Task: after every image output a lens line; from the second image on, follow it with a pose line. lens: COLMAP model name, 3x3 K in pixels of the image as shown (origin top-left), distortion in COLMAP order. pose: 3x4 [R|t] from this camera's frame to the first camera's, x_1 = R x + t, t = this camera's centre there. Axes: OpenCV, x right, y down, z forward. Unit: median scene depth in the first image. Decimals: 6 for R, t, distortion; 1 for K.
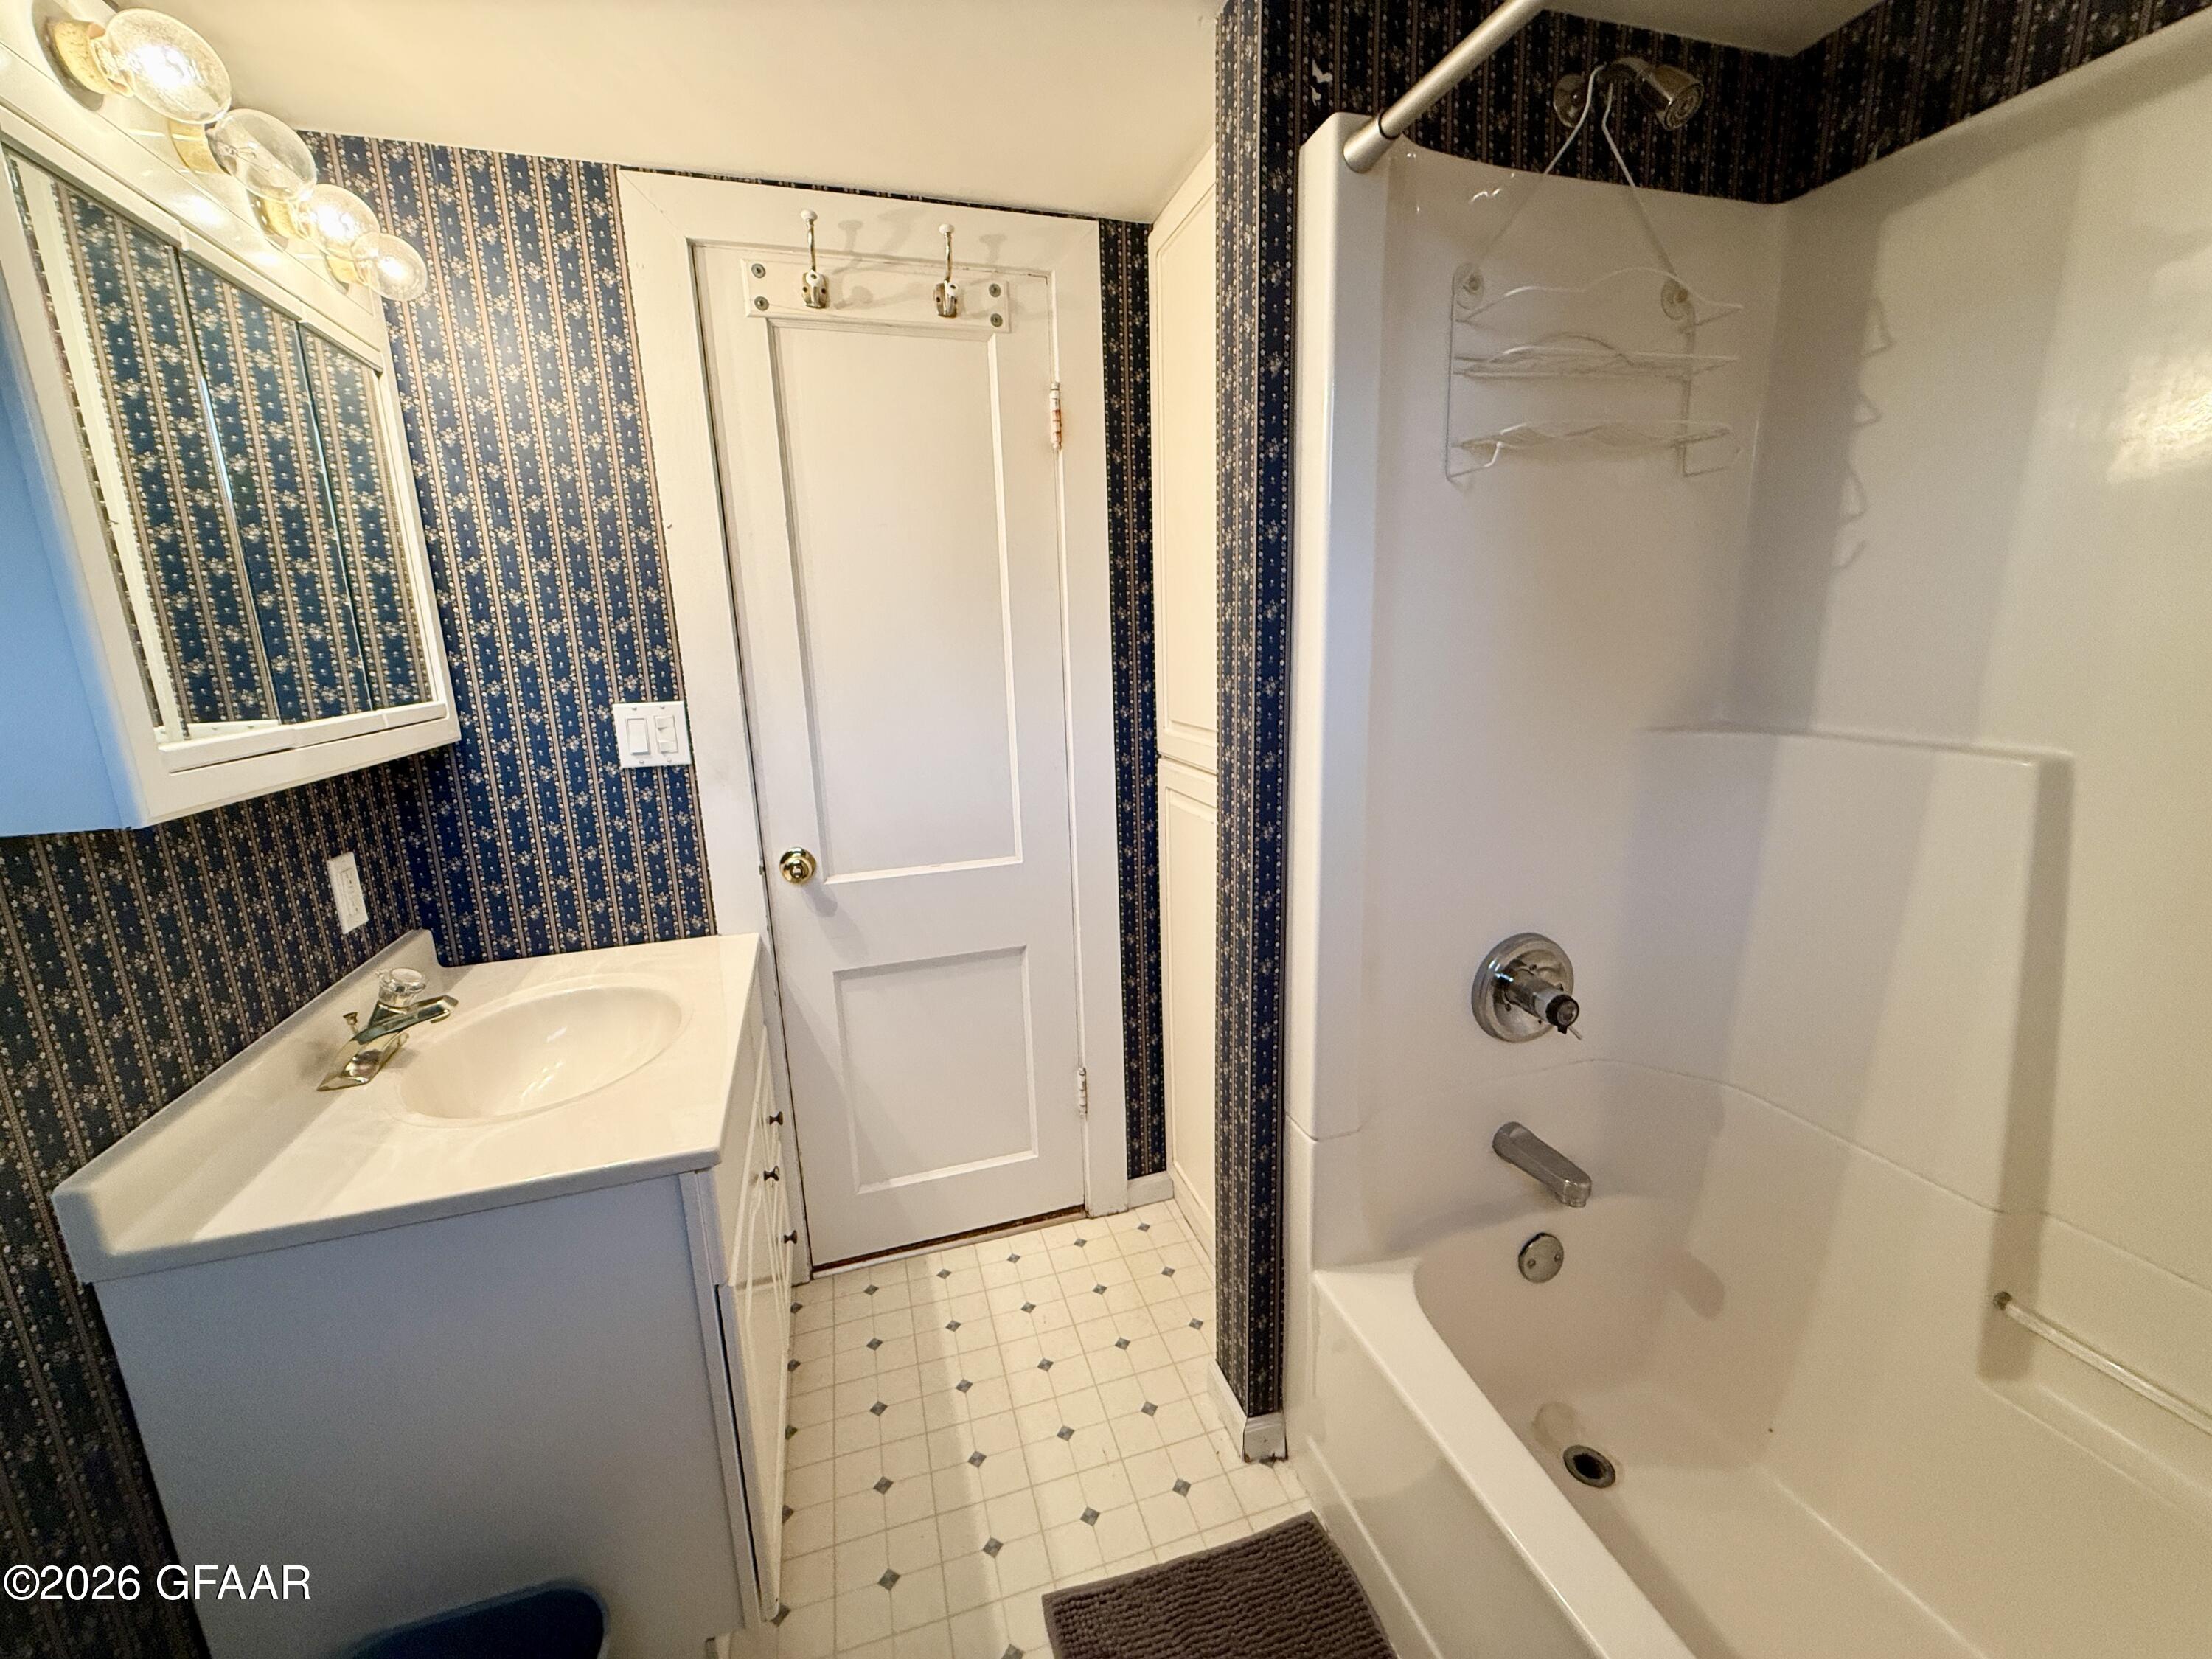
lens RADIAL K [[882.4, 0, 1101.9], [0, 882.4, 837.1], [0, 0, 1]] dist [-0.000744, -0.000010]
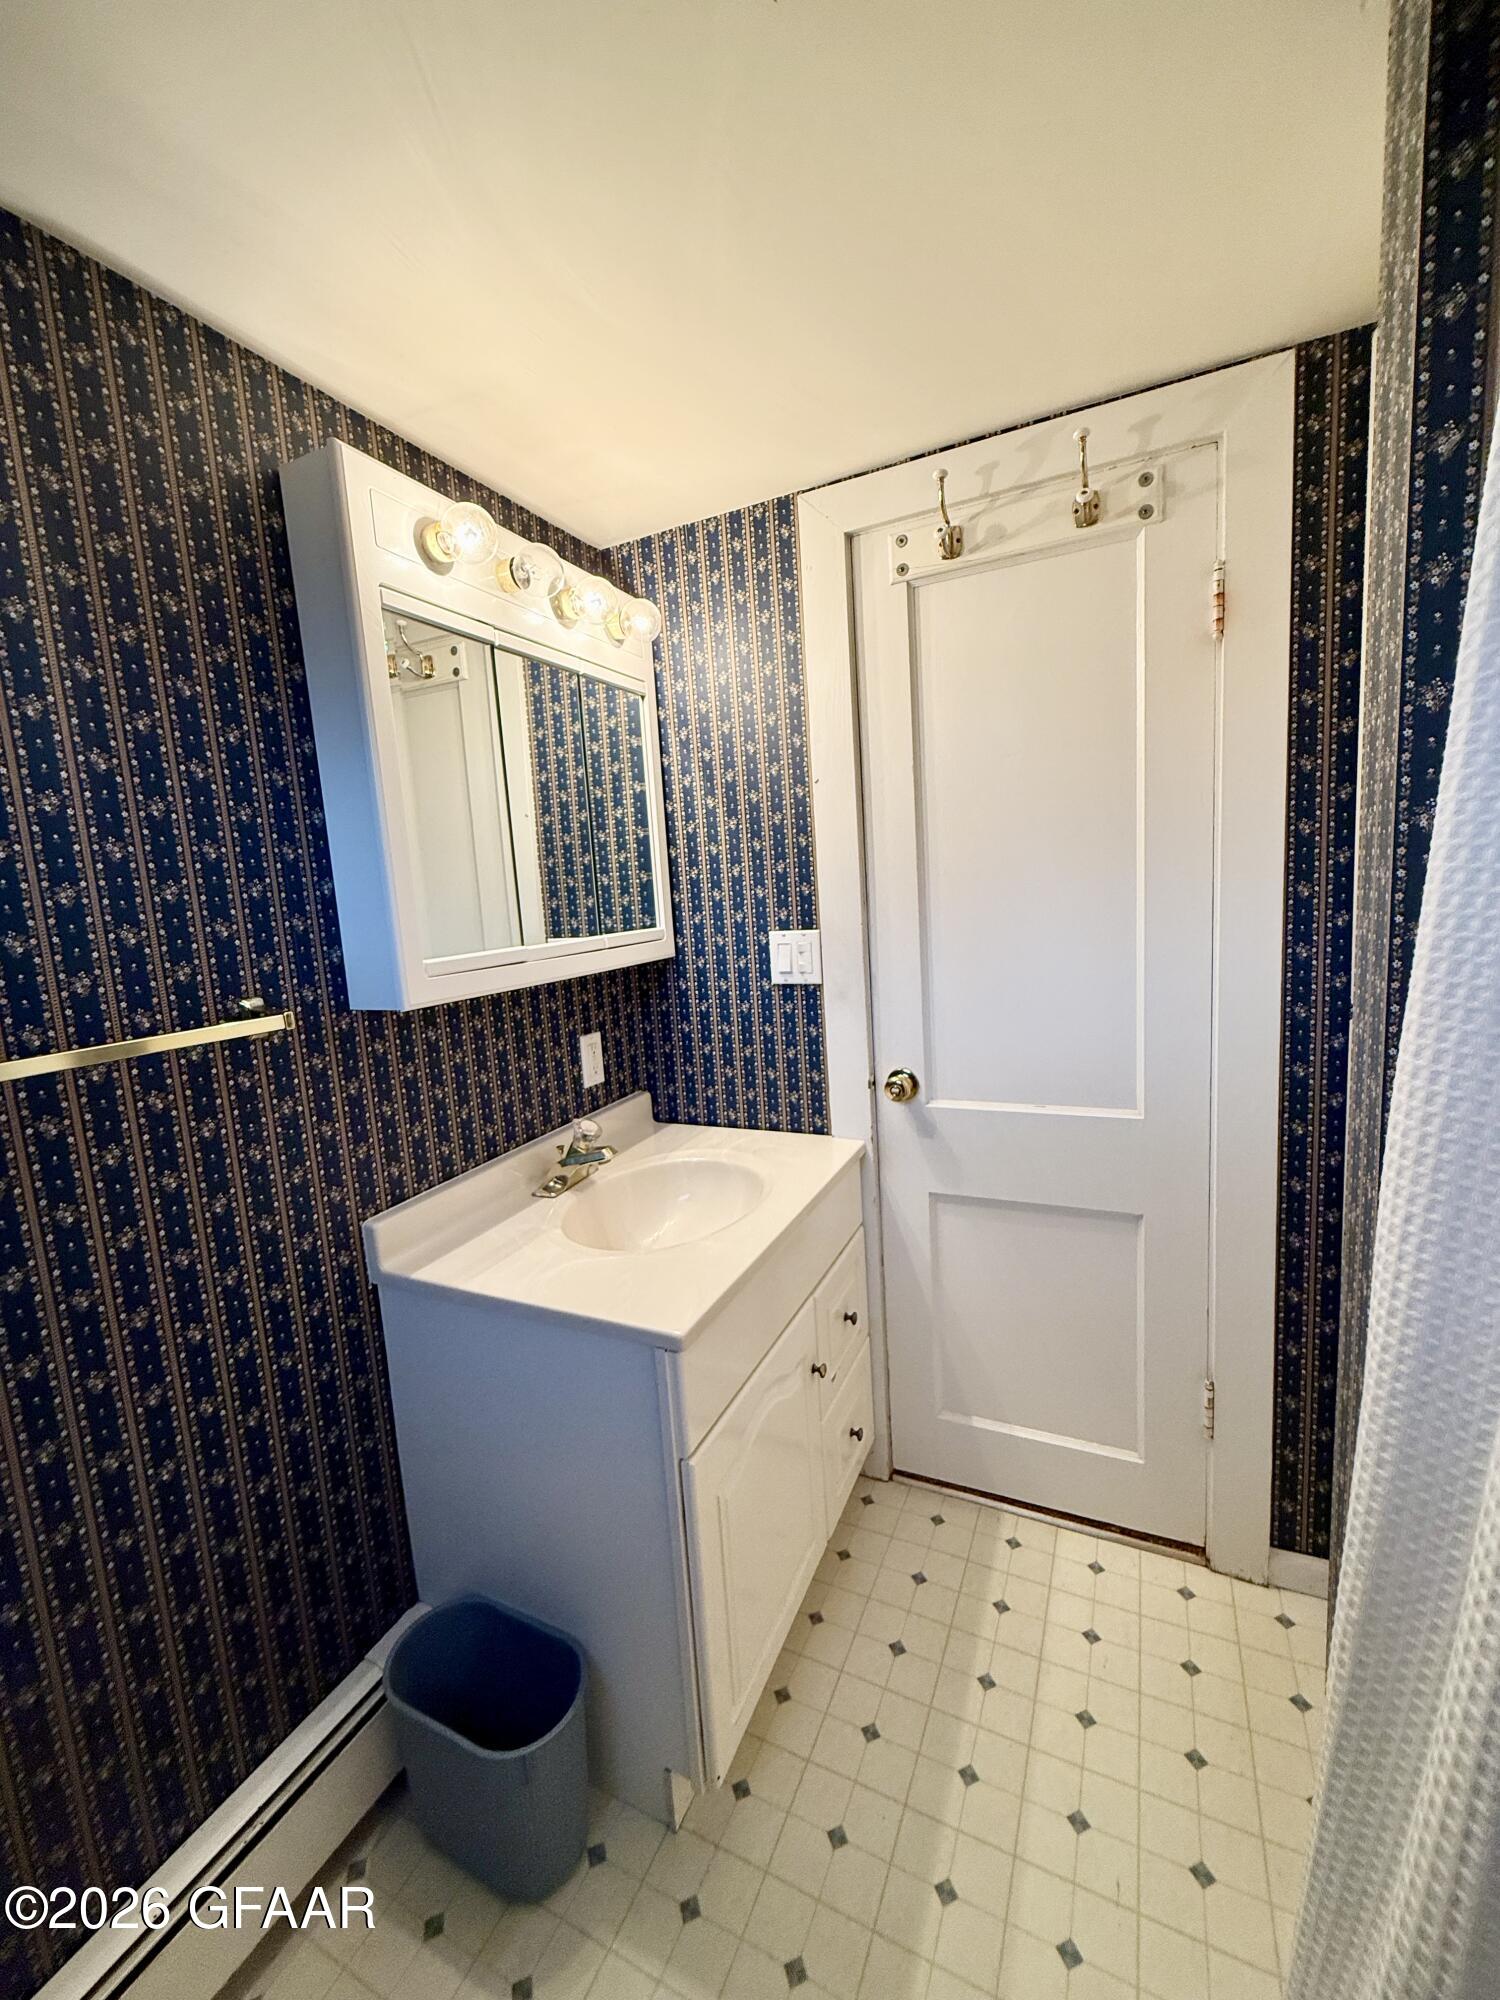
lens RADIAL K [[797.8, 0, 750.0], [0, 797.8, 1000.0], [0, 0, 1]] dist [-0.000744, -0.000010]
pose [[0.733064, 0.076950, -0.675793, 0.179724], [-0.111452, 0.993740, -0.007744, -0.046494], [0.670967, 0.080995, 0.737051, 0.185838]]
